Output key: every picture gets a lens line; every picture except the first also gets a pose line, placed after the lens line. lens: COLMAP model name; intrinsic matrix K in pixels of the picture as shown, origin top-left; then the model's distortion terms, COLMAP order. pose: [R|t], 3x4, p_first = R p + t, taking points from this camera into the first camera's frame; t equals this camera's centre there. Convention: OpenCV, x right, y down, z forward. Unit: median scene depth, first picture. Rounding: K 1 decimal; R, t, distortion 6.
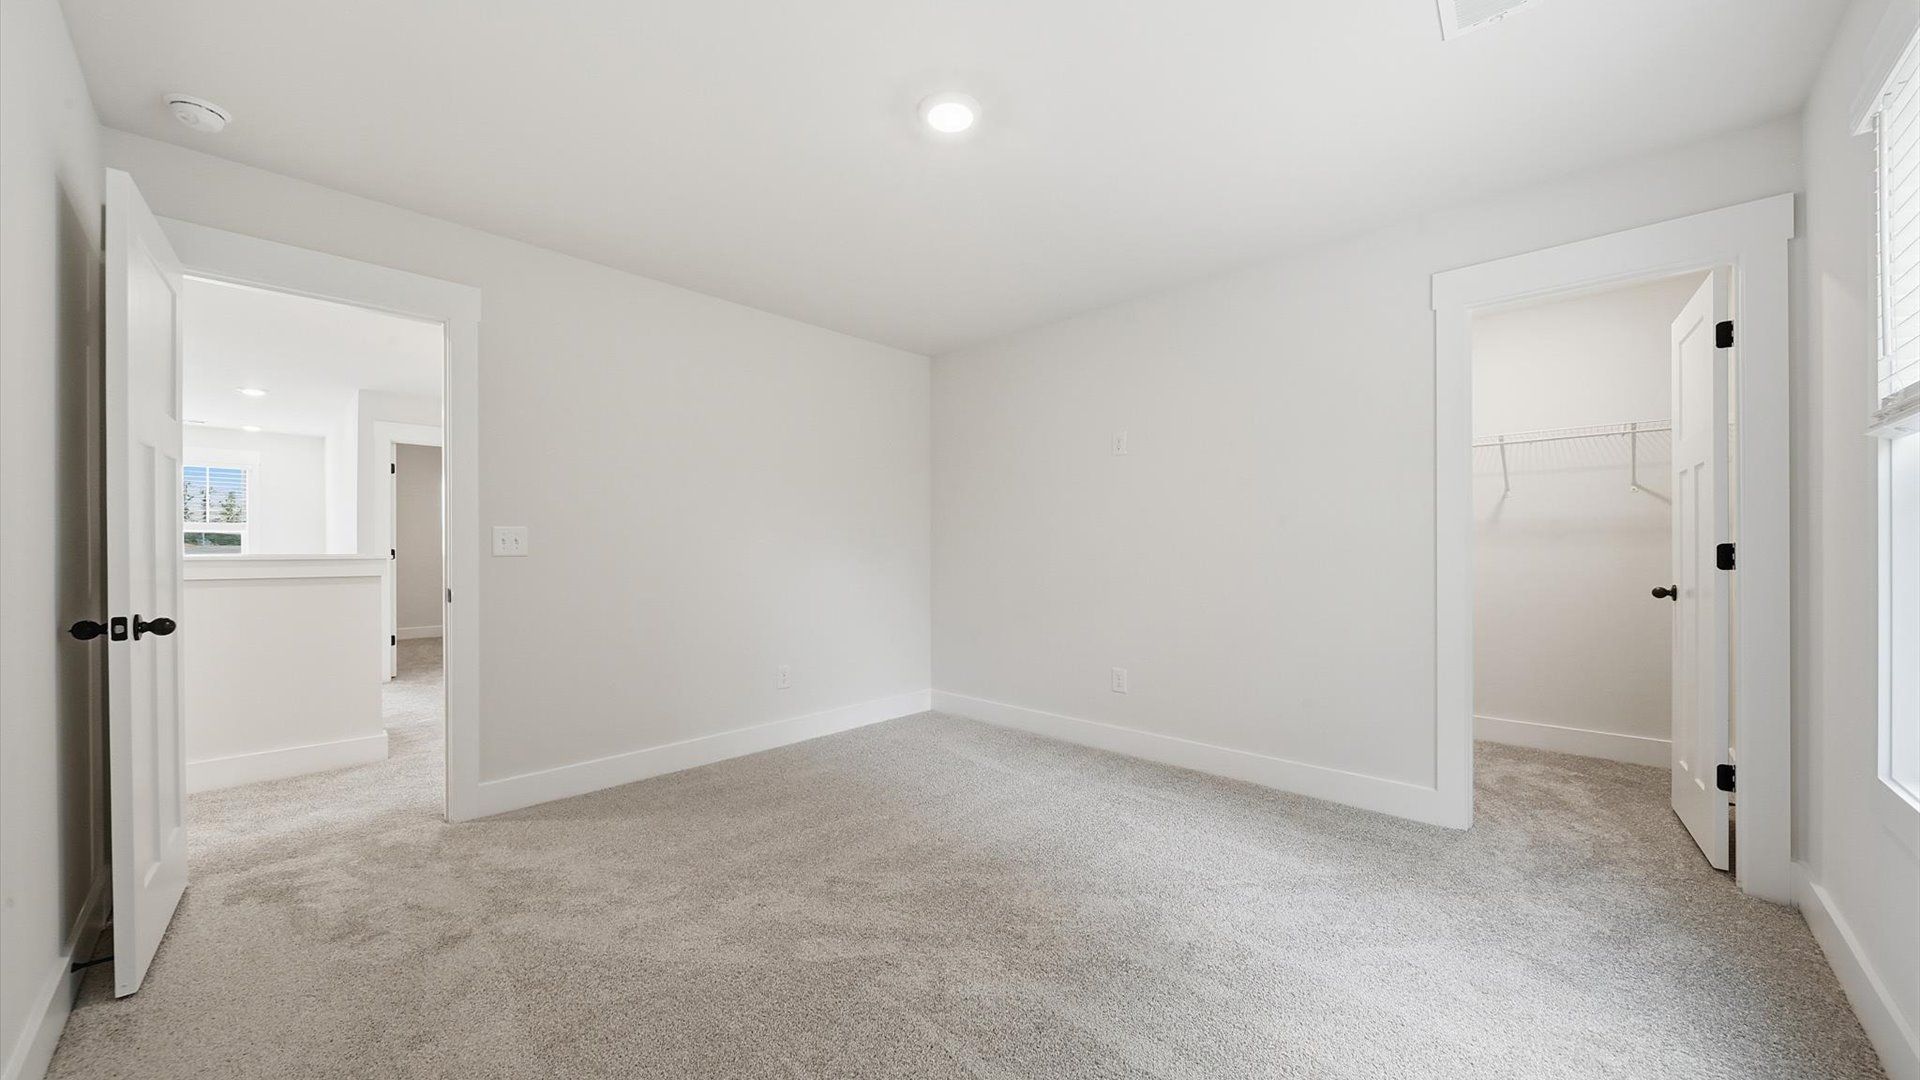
lens RADIAL K [[676.9, 0, 962.0], [0, 676.9, 549.7], [0, 0, 1]] dist [0.000162, 0.000026]
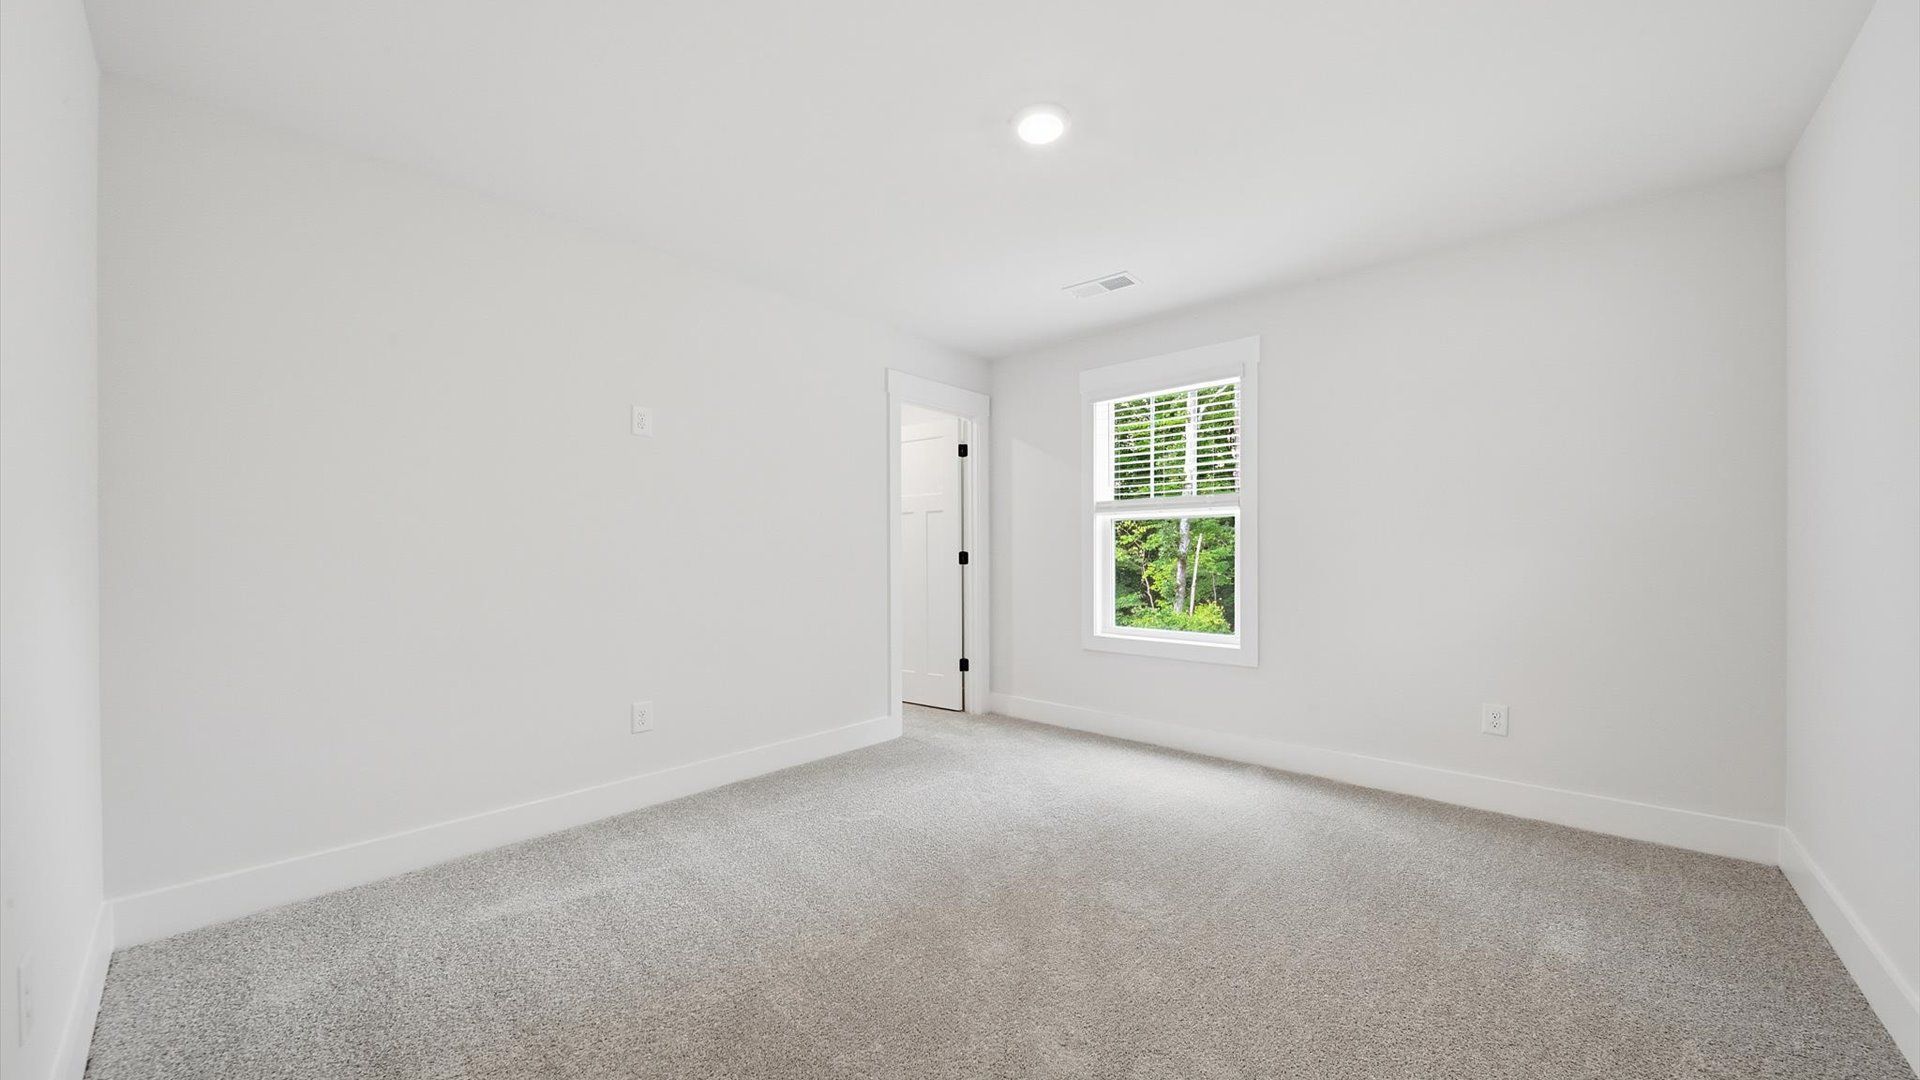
lens RADIAL K [[676.9, 0, 962.0], [0, 676.9, 549.7], [0, 0, 1]] dist [0.000162, 0.000026]
pose [[-0.031423, 0.026177, 0.999163, -0.871546], [0.011756, 0.999598, -0.025819, 0.037023], [-0.999437, 0.010934, -0.031718, 0.991981]]
